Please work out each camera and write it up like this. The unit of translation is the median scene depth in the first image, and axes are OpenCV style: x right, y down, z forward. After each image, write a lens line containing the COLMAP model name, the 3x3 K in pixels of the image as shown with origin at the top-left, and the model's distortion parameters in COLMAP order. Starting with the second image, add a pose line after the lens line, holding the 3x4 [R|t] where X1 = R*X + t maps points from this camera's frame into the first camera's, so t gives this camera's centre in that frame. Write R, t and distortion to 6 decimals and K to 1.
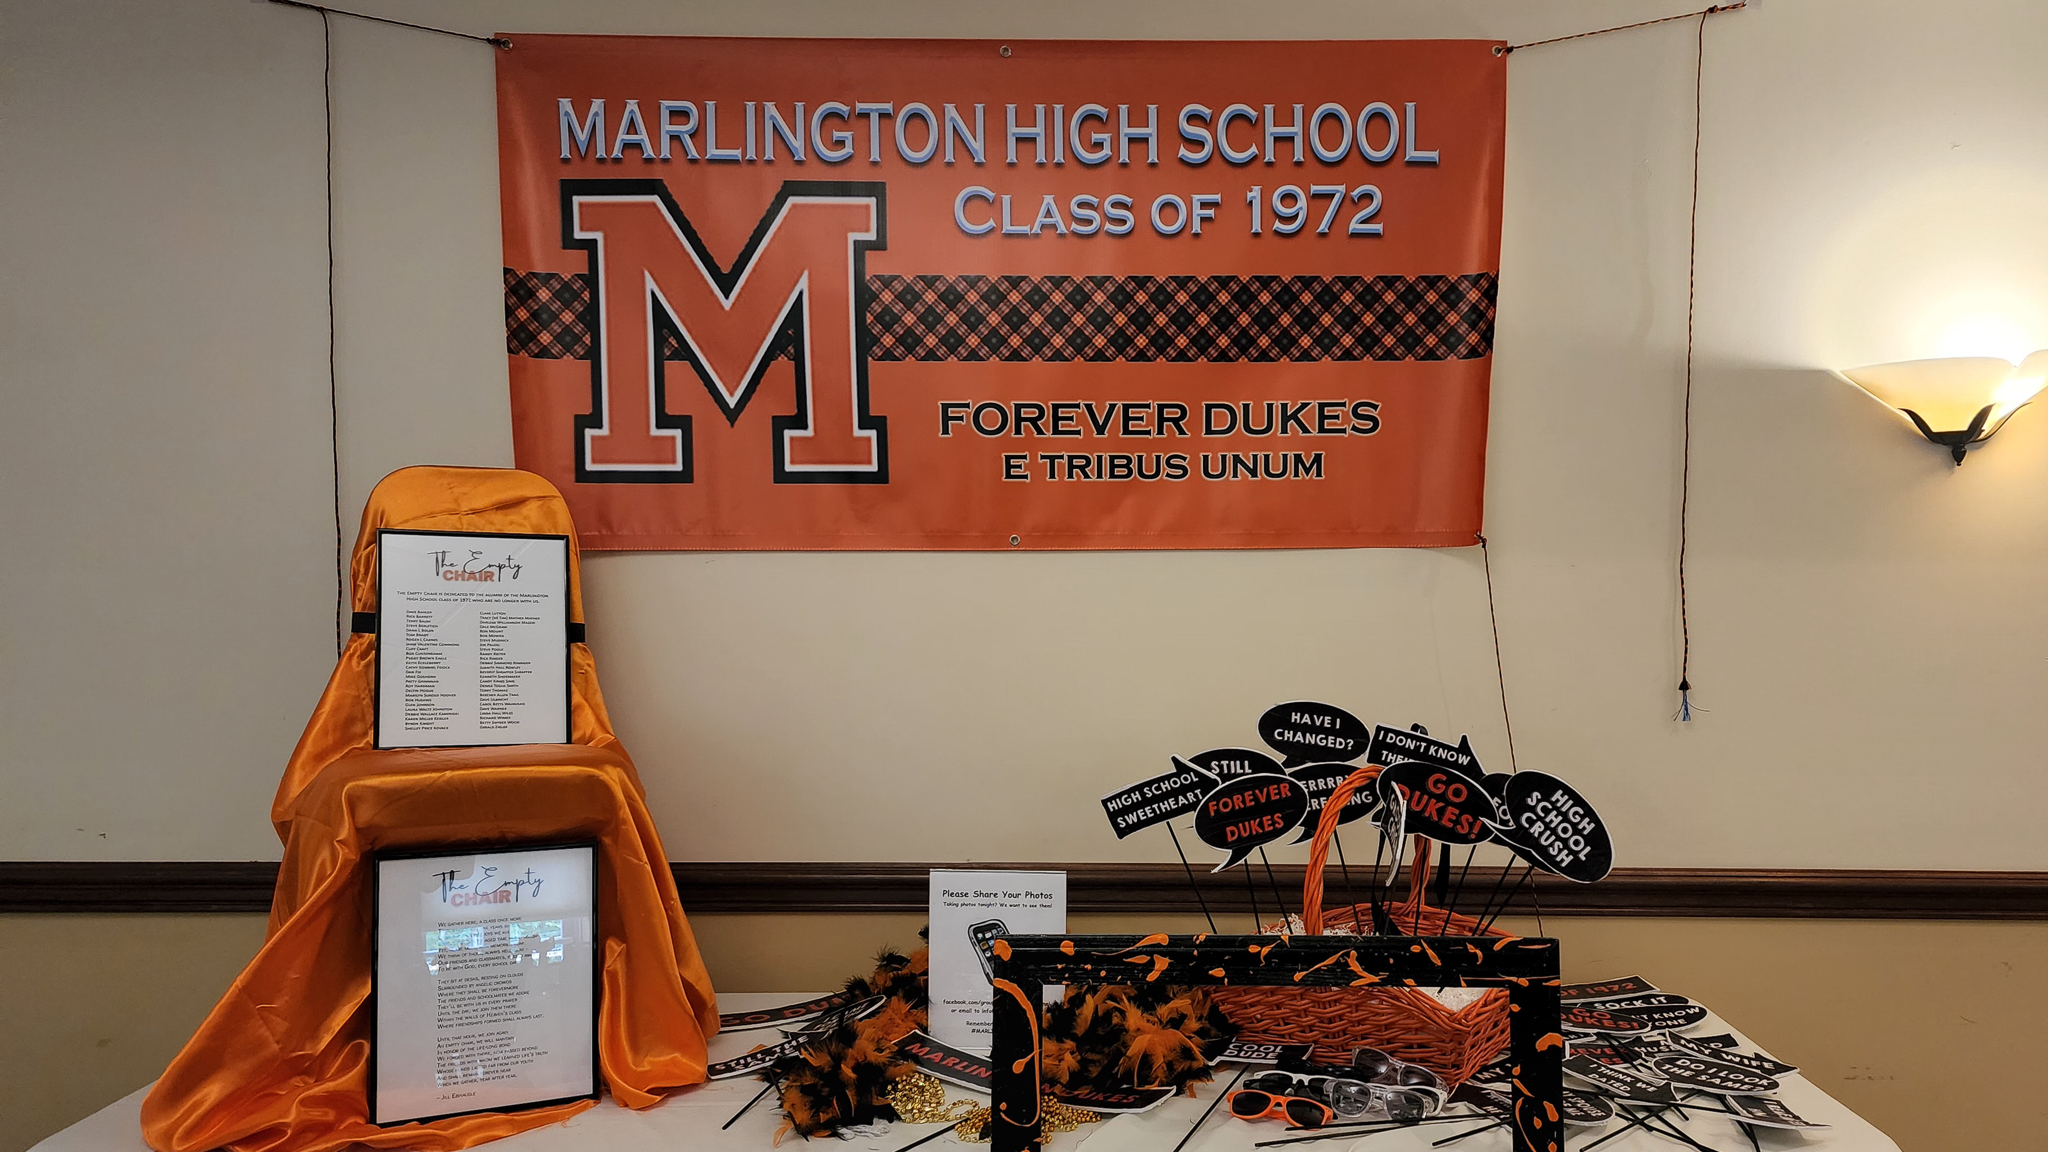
lens RADIAL K [[1527.0, 0, 1024.0], [0, 1527.0, 576.0], [0, 0, 1]] dist [0.047981, -0.118483]
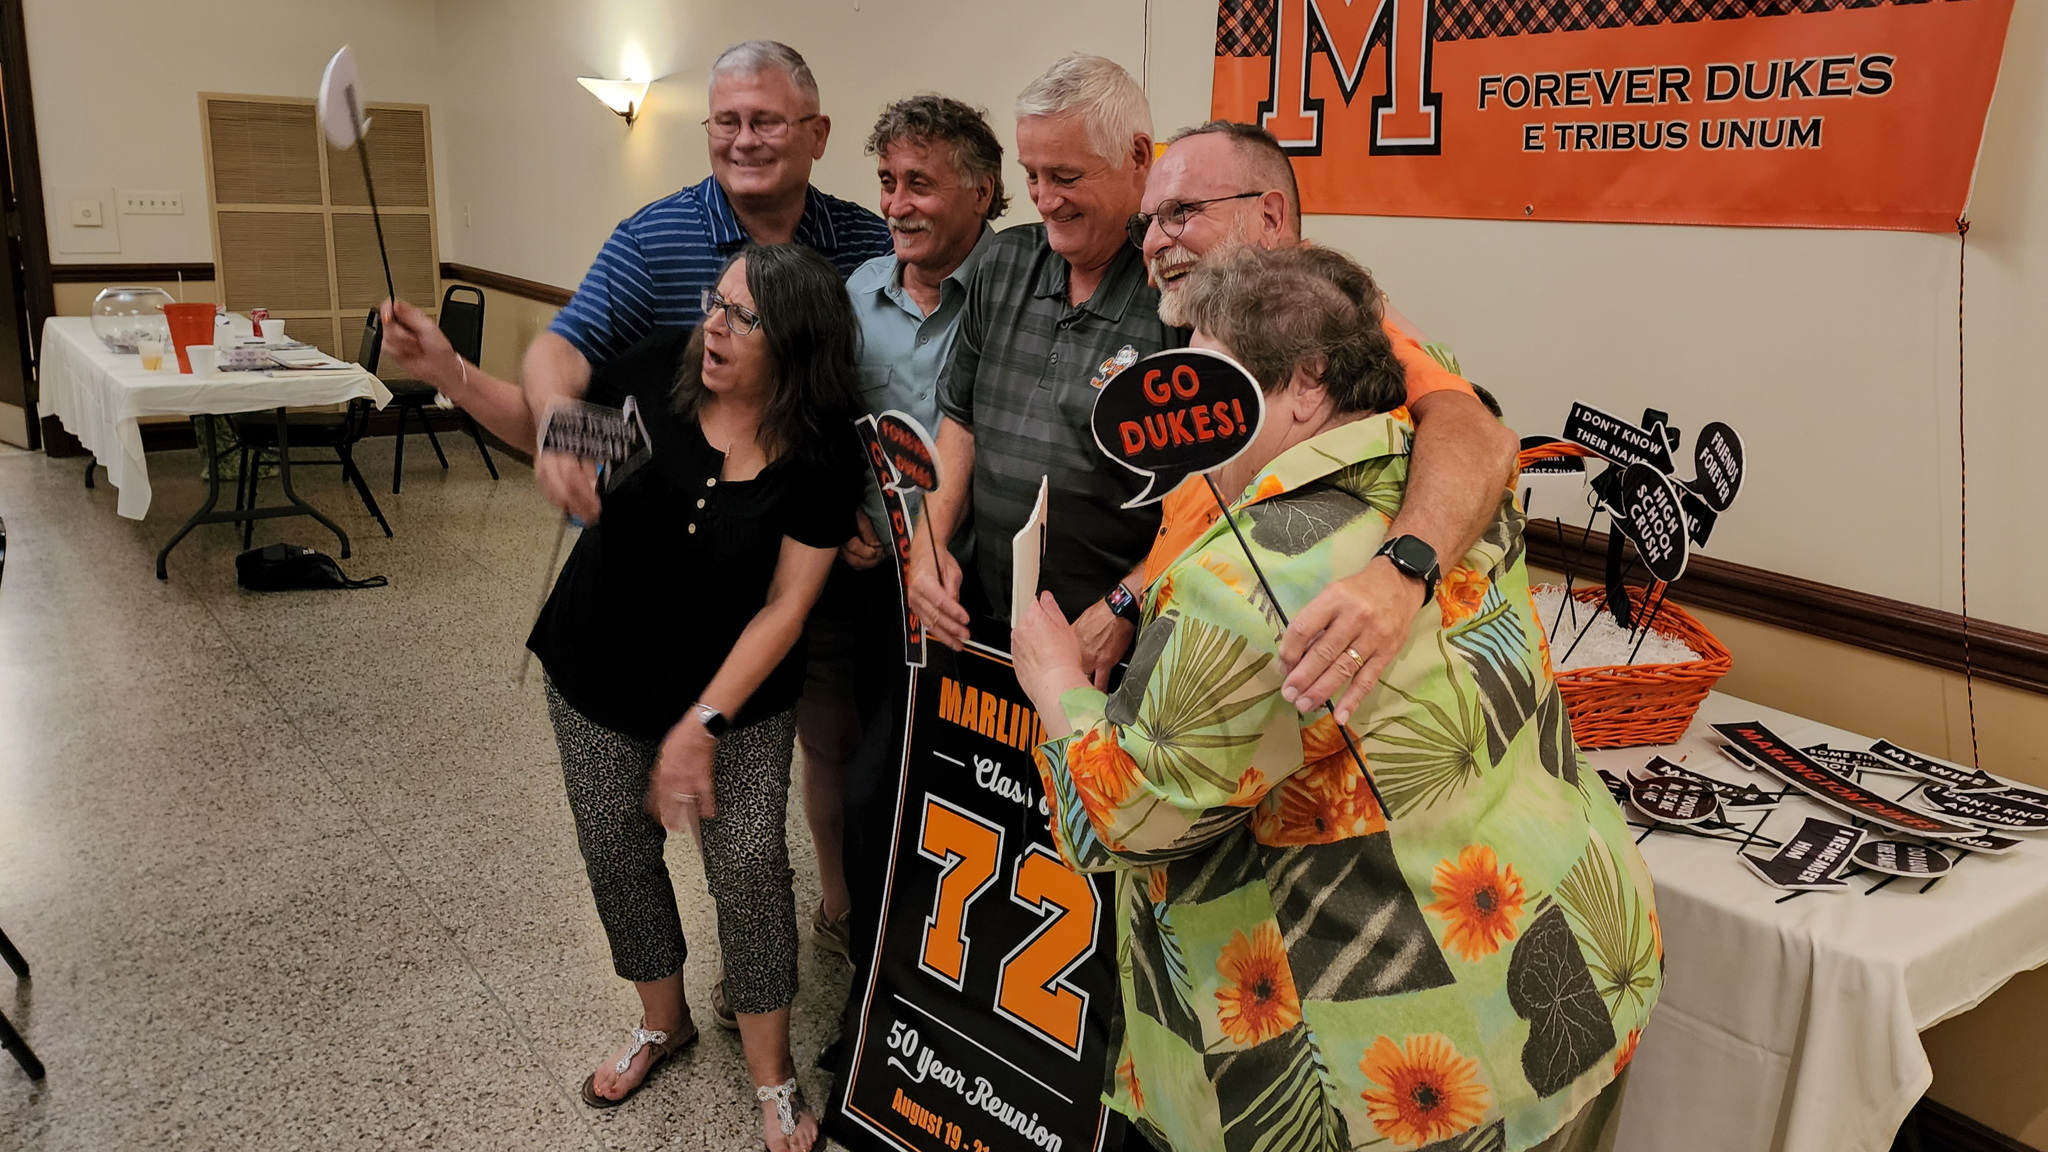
lens RADIAL K [[1527.0, 0, 1024.0], [0, 1527.0, 576.0], [0, 0, 1]] dist [0.047981, -0.118483]
pose [[0.534787, 0.218842, -0.816156, 0.738451], [-0.036354, 0.970945, 0.236526, -0.015482], [0.844204, -0.096821, 0.527205, 0.112904]]
